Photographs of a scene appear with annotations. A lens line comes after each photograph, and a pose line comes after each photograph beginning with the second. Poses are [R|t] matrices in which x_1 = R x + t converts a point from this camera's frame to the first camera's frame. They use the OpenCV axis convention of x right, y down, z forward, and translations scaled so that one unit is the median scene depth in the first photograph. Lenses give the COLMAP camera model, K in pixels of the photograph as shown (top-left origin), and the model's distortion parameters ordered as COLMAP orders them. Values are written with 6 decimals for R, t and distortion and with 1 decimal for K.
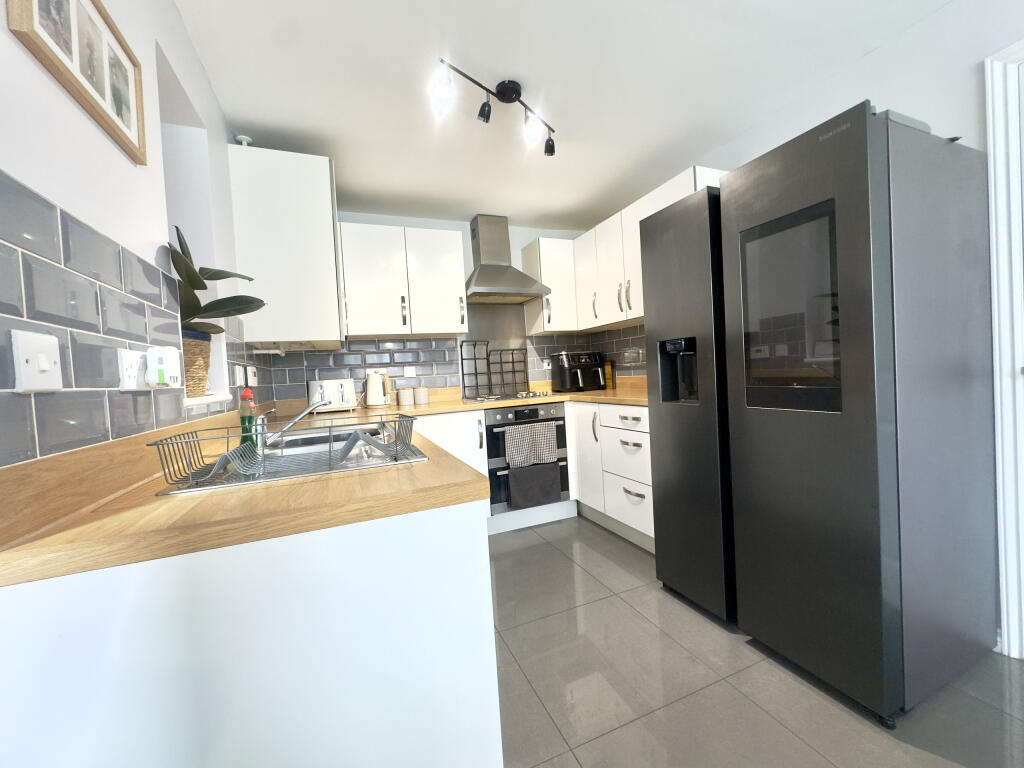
lens RADIAL K [[410.7, 0, 512.0], [0, 410.7, 384.0], [0, 0, 1]] dist [-0.002242, -0.000432]
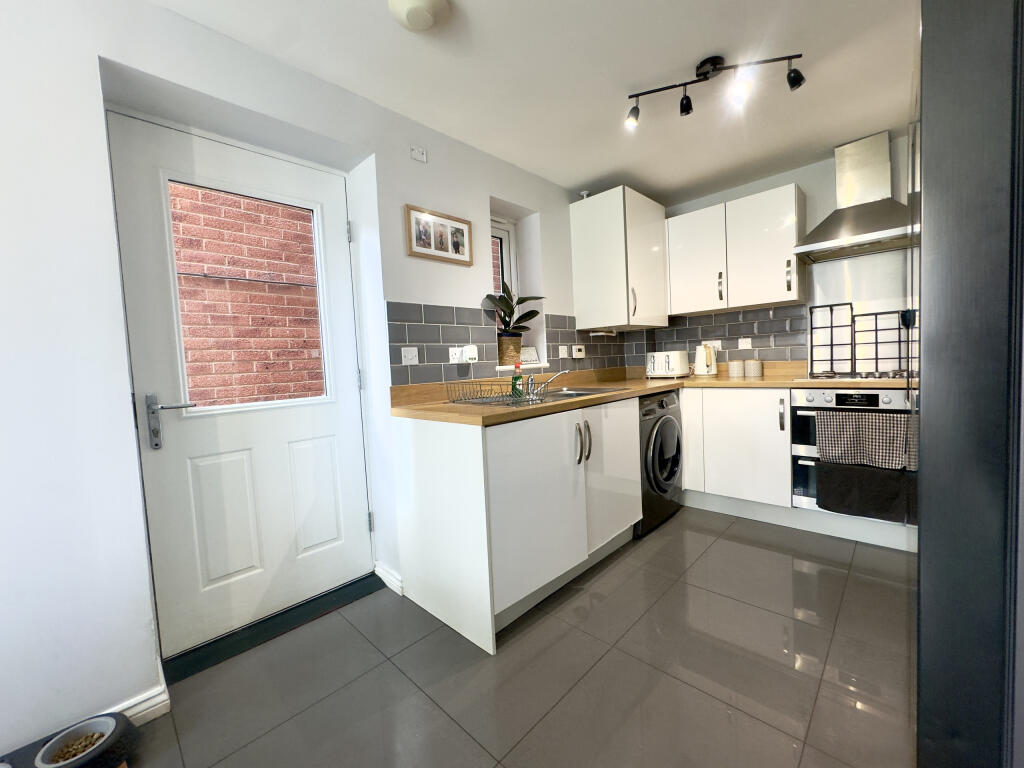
lens RADIAL K [[410.7, 0, 512.0], [0, 410.7, 384.0], [0, 0, 1]] dist [-0.002242, -0.000432]
pose [[0.395252, 0.089346, -0.914217, 0.512777], [0.001506, 0.995194, 0.097911, -0.035025], [0.918571, -0.040076, 0.393218, 0.096452]]
